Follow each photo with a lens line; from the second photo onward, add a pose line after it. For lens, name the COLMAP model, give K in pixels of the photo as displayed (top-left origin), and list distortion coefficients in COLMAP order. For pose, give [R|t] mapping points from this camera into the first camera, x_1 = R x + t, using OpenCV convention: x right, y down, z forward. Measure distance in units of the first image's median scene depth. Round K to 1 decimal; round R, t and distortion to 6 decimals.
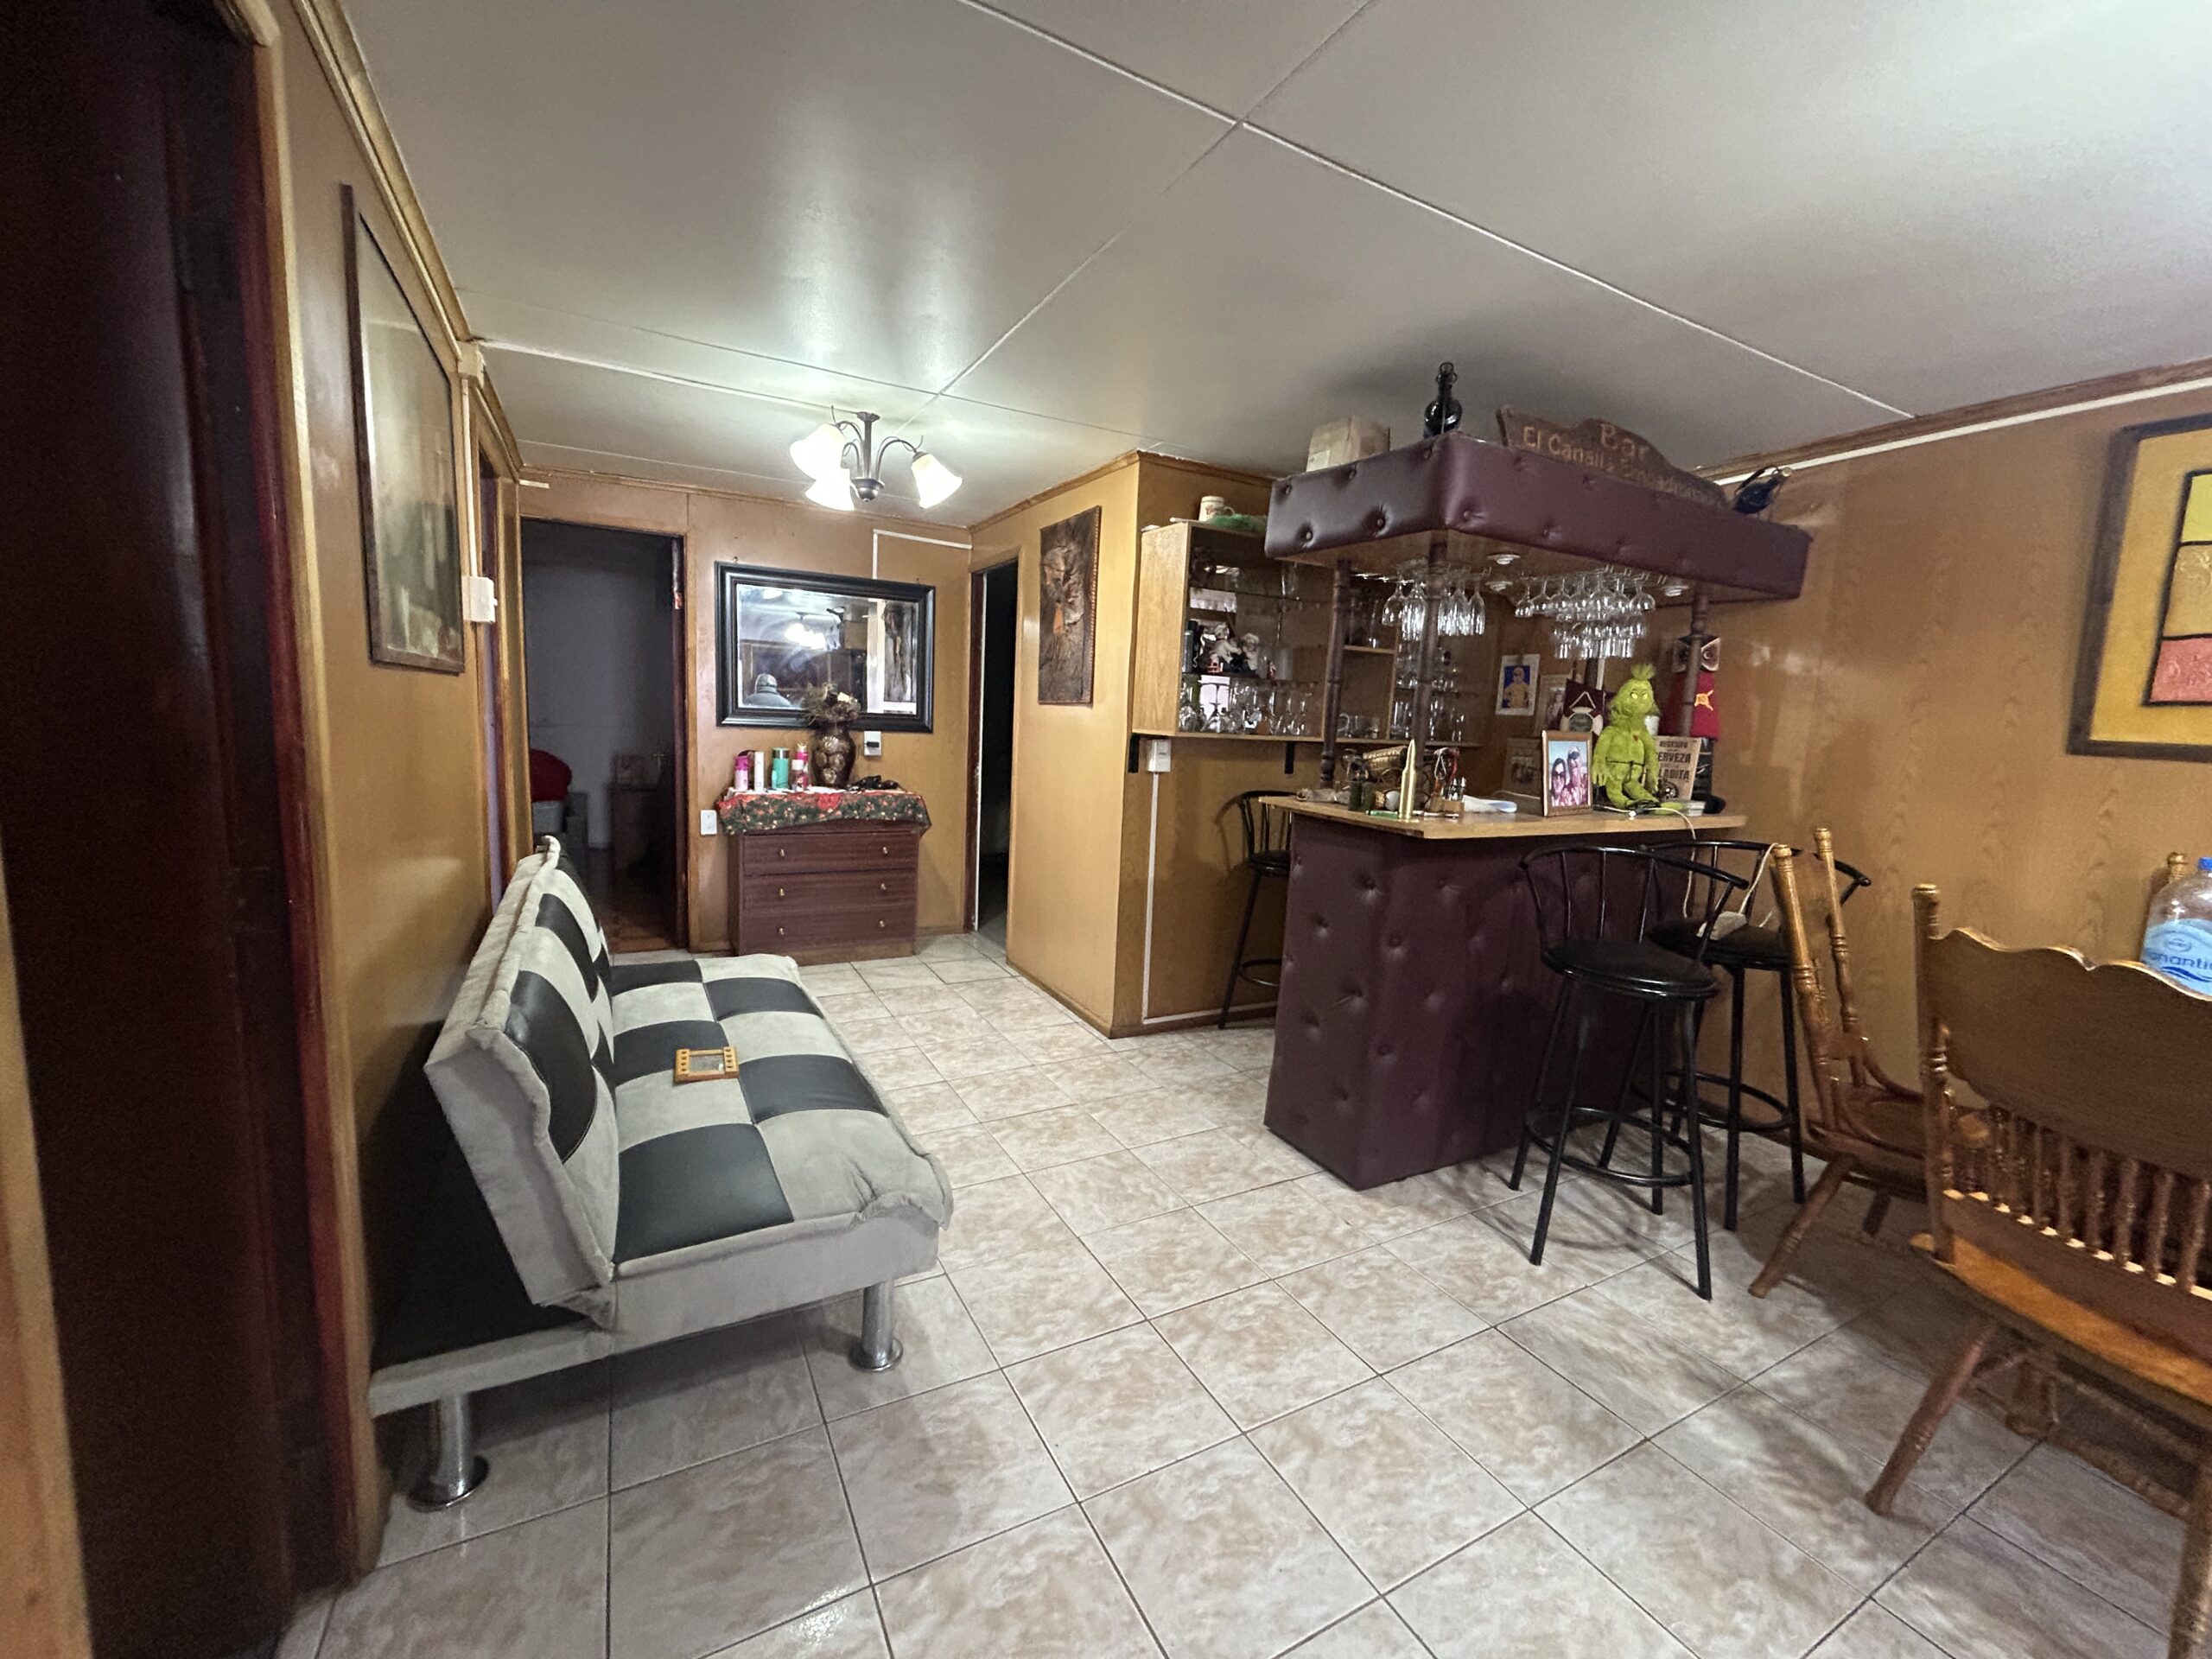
lens RADIAL K [[889.3, 0, 1128.4], [0, 889.3, 842.9], [0, 0, 1]] dist [0.000434, -0.000230]
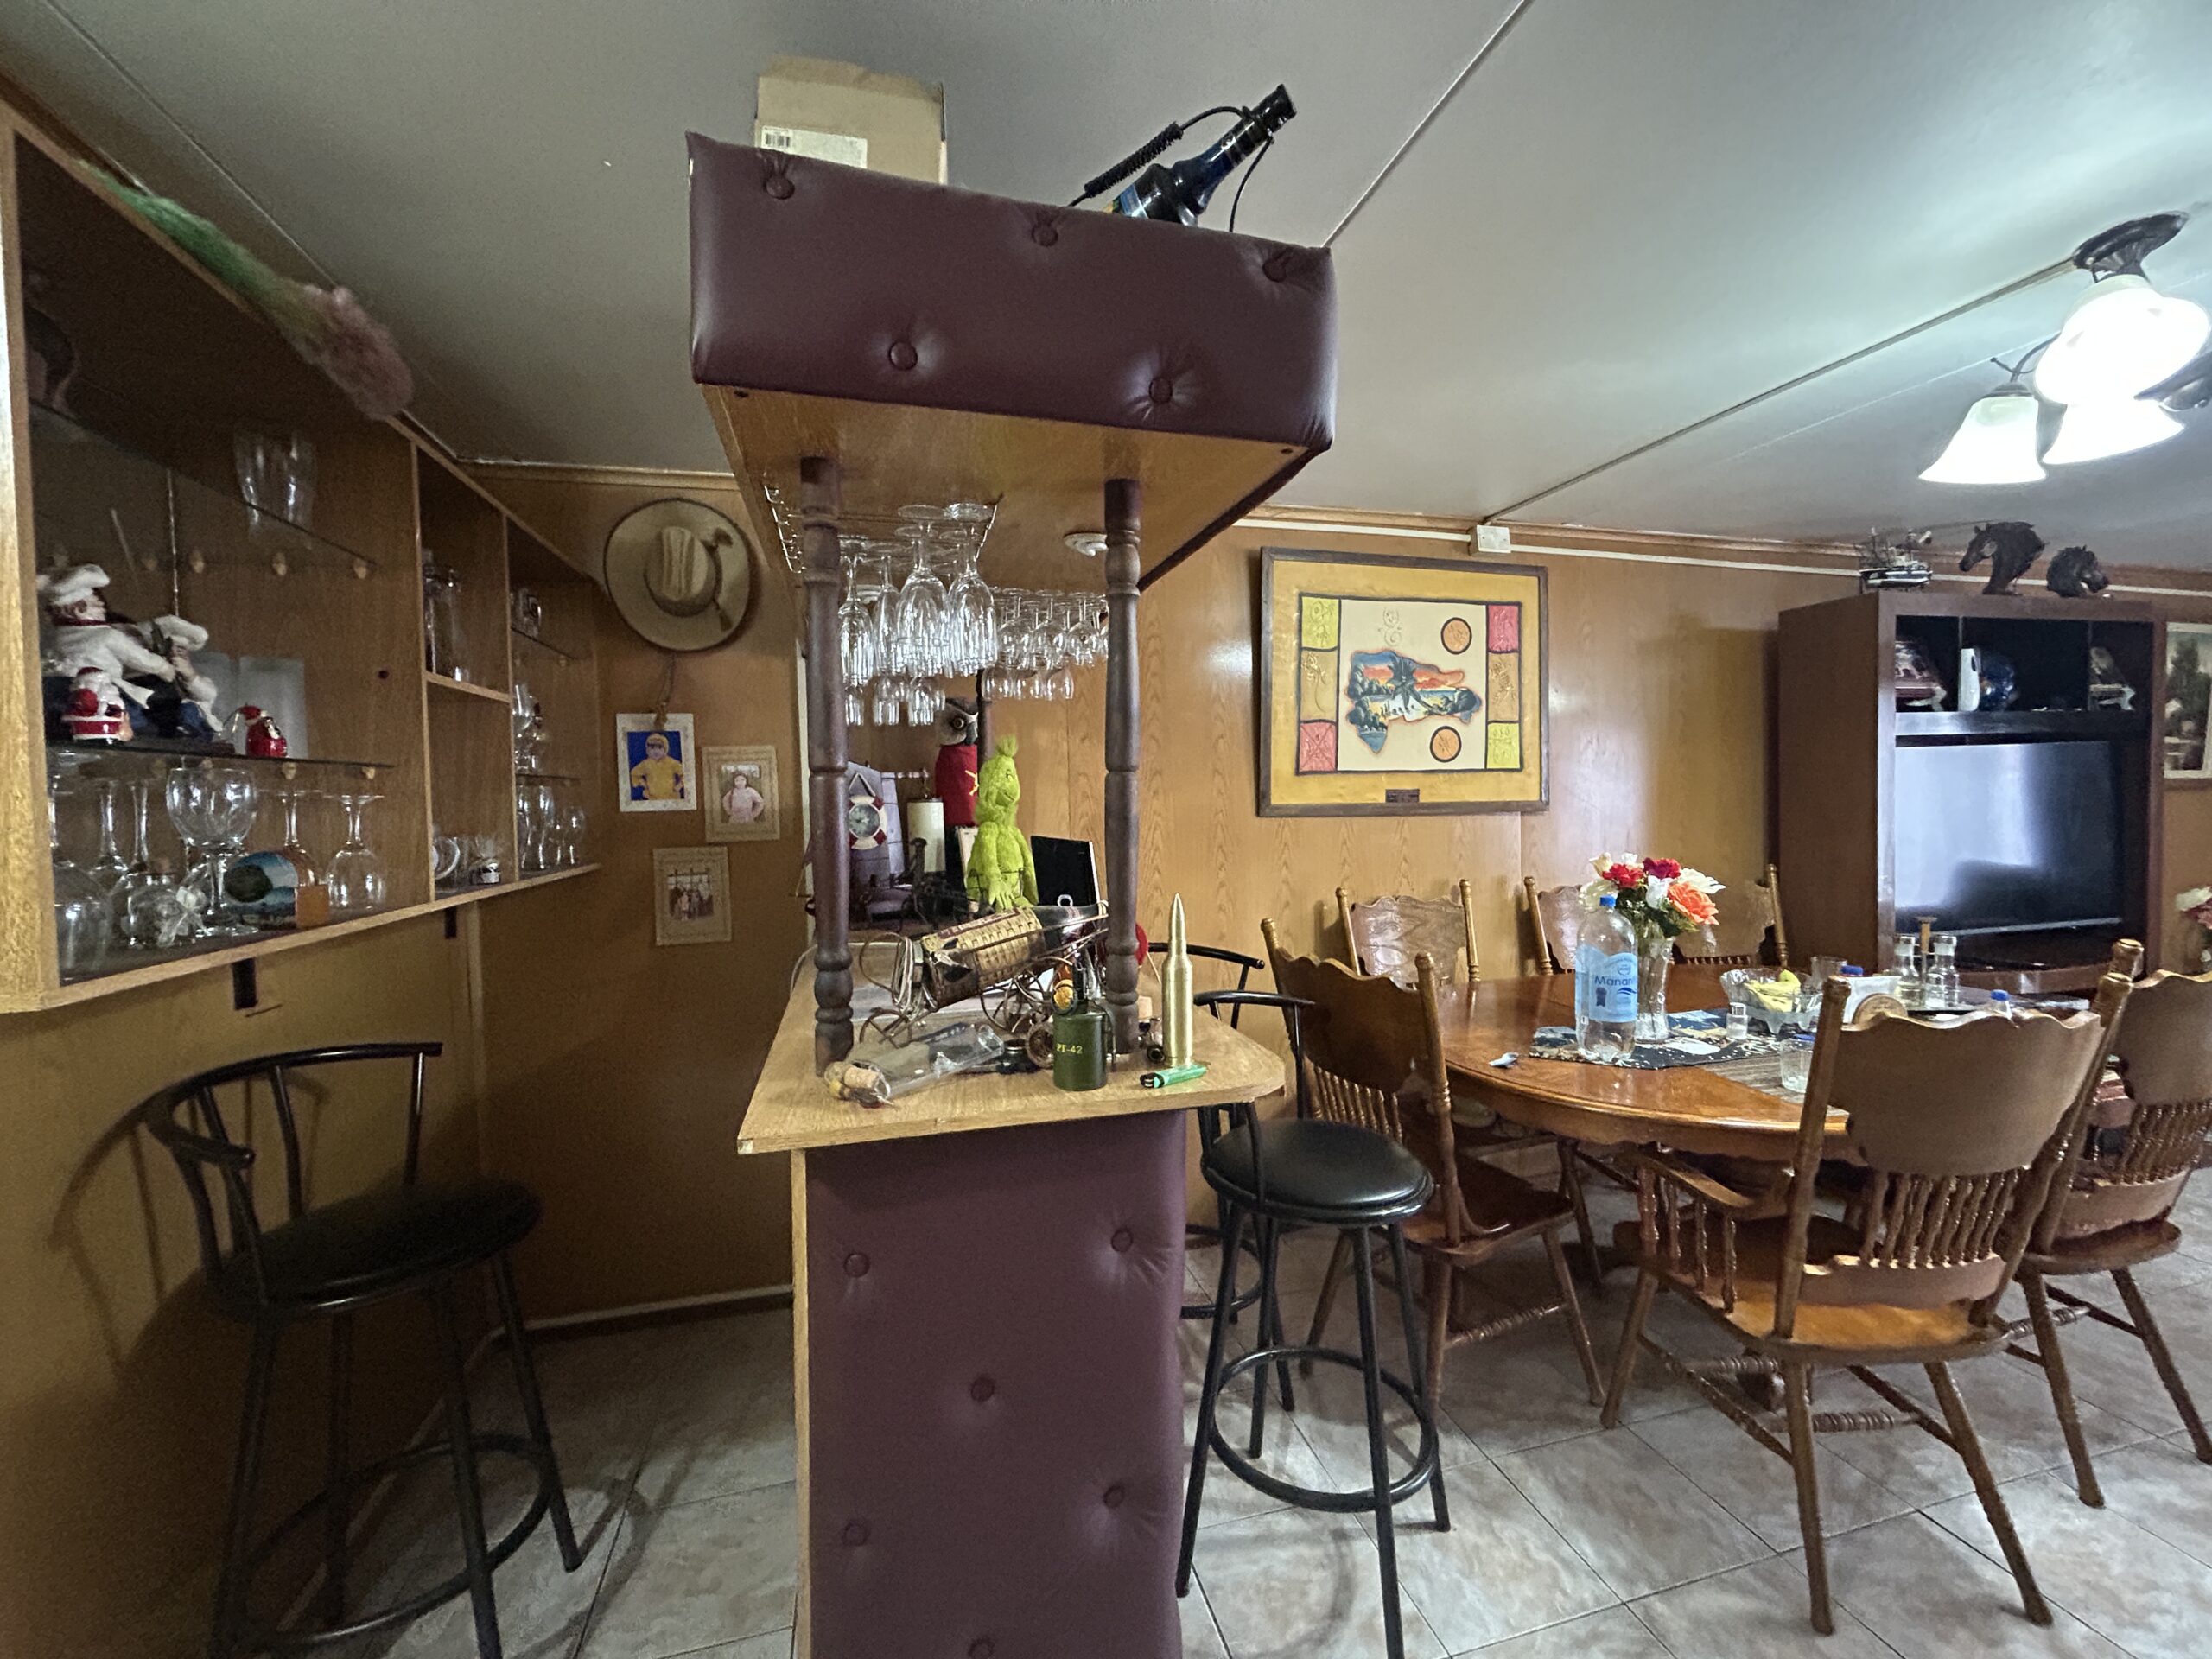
lens RADIAL K [[889.3, 0, 1100.7], [0, 889.3, 829.2], [0, 0, 1]] dist [0.000434, -0.000230]
pose [[0.259287, -0.087852, 0.961796, -0.081147], [0.171893, 0.984152, 0.043554, -0.110261], [-0.950381, 0.154033, 0.270279, 0.570839]]
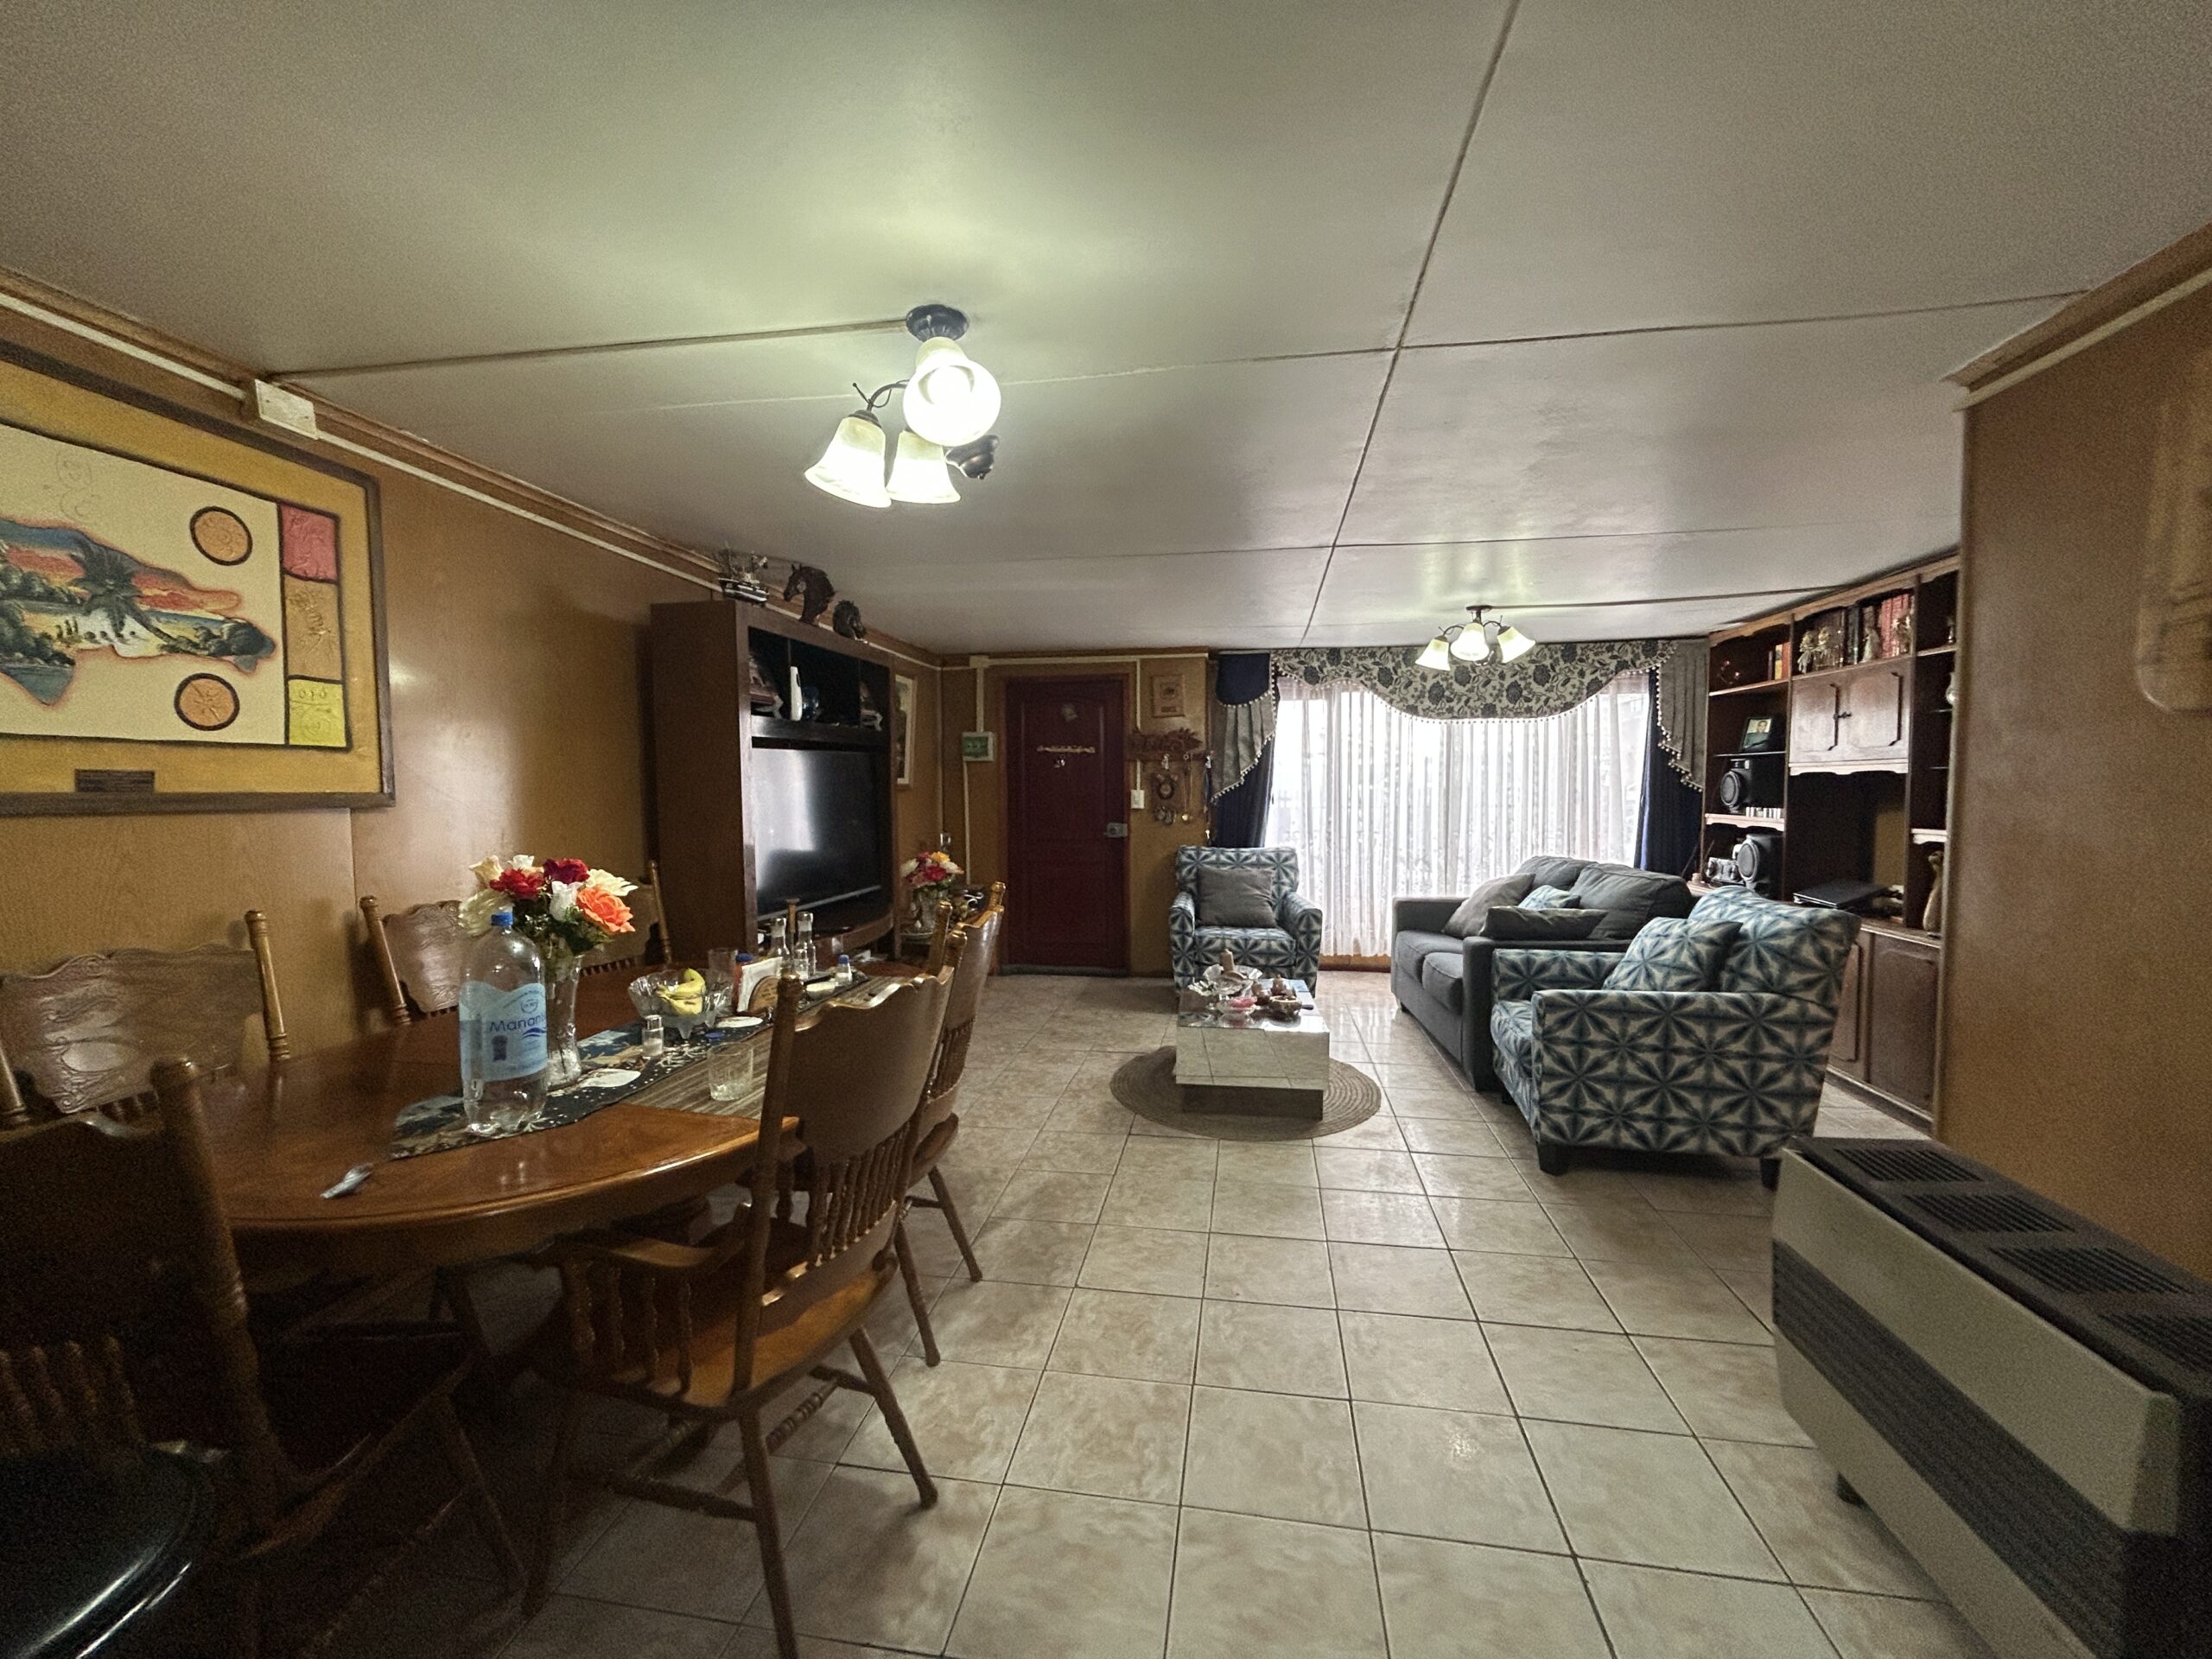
lens RADIAL K [[889.3, 0, 1104.5], [0, 889.3, 828.1], [0, 0, 1]] dist [0.000434, -0.000230]
pose [[-0.779168, -0.071107, 0.622768, 0.045420], [0.060434, 0.980394, 0.187551, -0.091726], [-0.623895, 0.183770, -0.759595, 0.560807]]
